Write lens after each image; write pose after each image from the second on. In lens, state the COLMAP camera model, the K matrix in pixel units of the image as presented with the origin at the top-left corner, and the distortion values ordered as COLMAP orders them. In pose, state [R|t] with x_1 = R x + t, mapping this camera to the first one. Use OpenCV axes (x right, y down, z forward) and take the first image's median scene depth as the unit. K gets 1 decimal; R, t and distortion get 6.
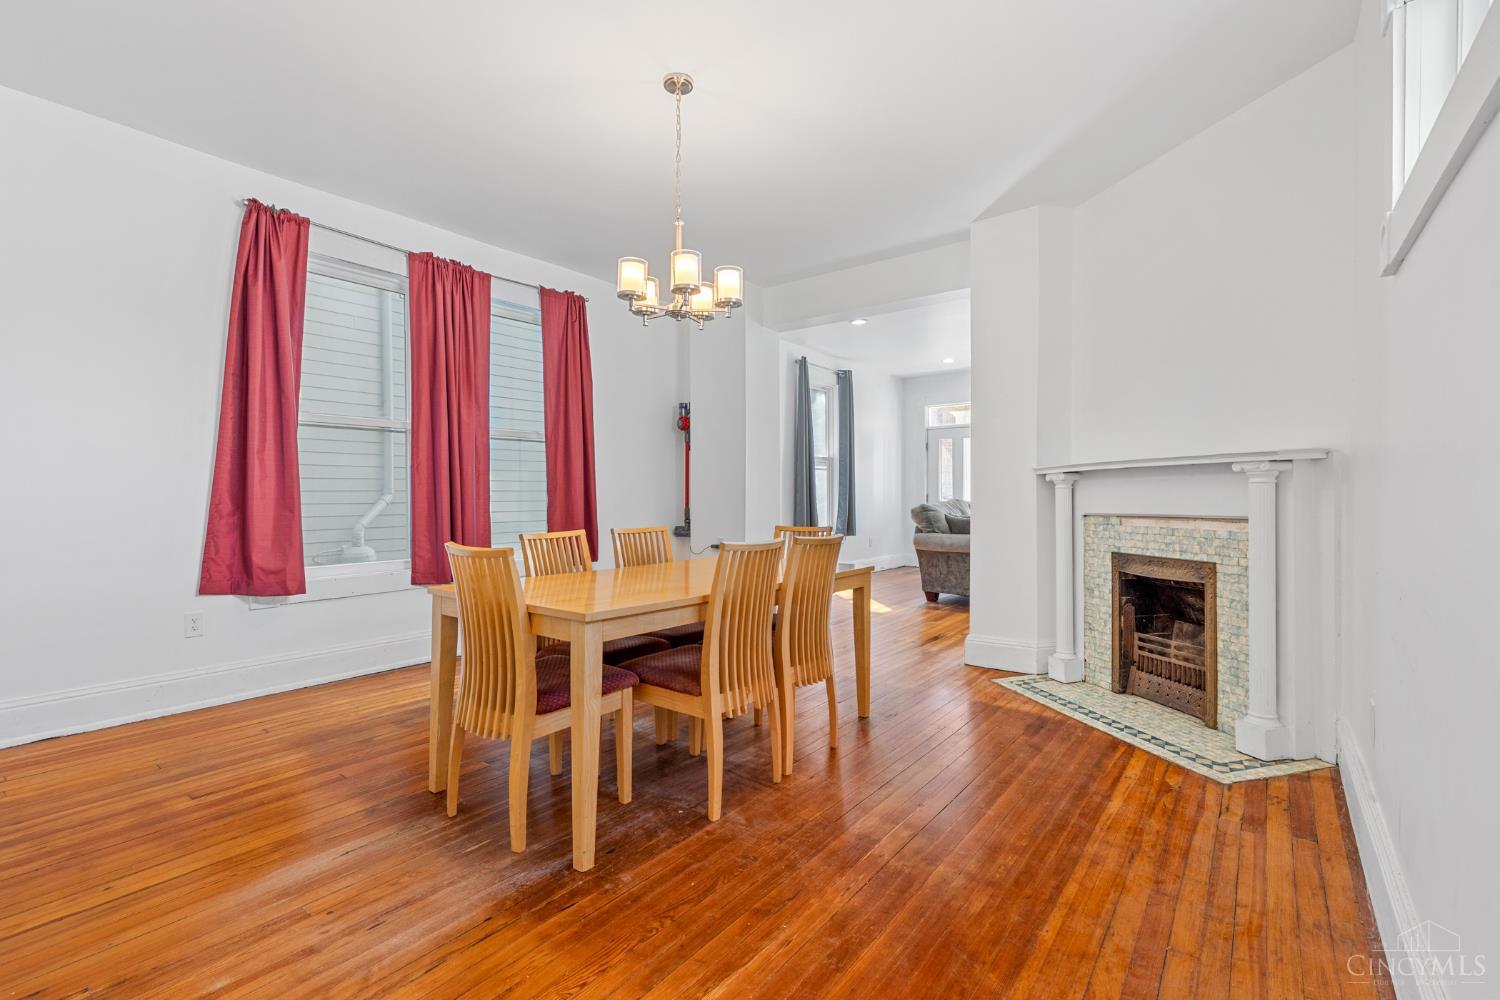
lens RADIAL K [[676.6, 0, 745.0], [0, 676.6, 497.8], [0, 0, 1]] dist [0.008522, 0.000031]
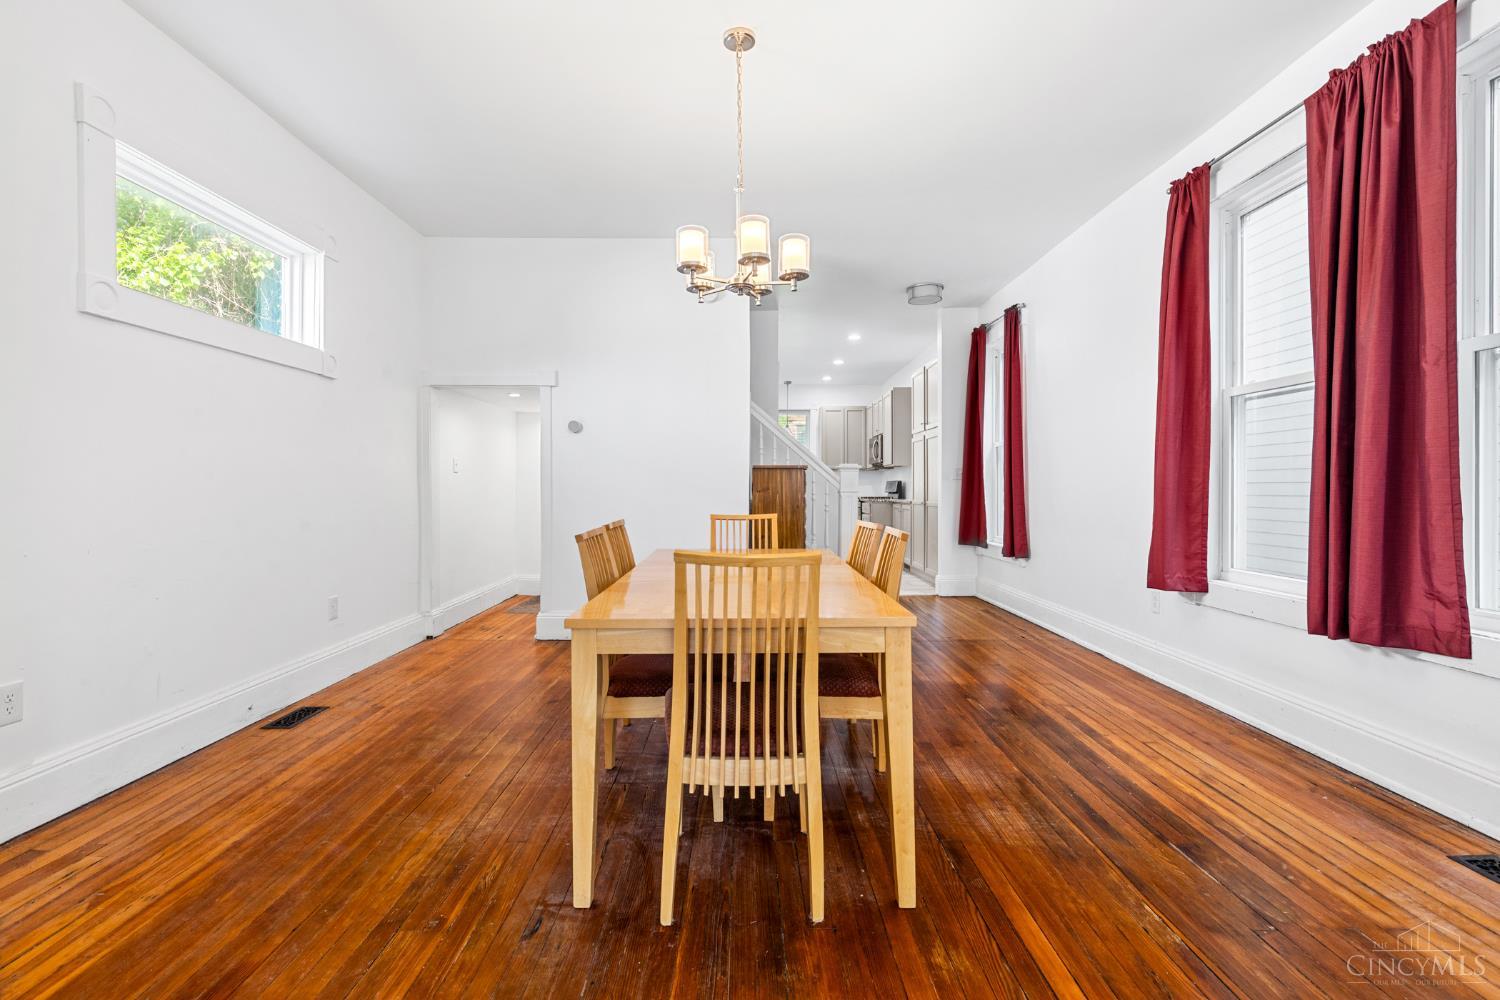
lens RADIAL K [[676.6, 0, 742.7], [0, 676.6, 497.3], [0, 0, 1]] dist [0.008522, 0.000031]
pose [[-0.791925, 0.005481, -0.610593, 0.550906], [0.002958, 0.999982, 0.005140, 0.011157], [0.610611, 0.002264, -0.791928, 2.054626]]
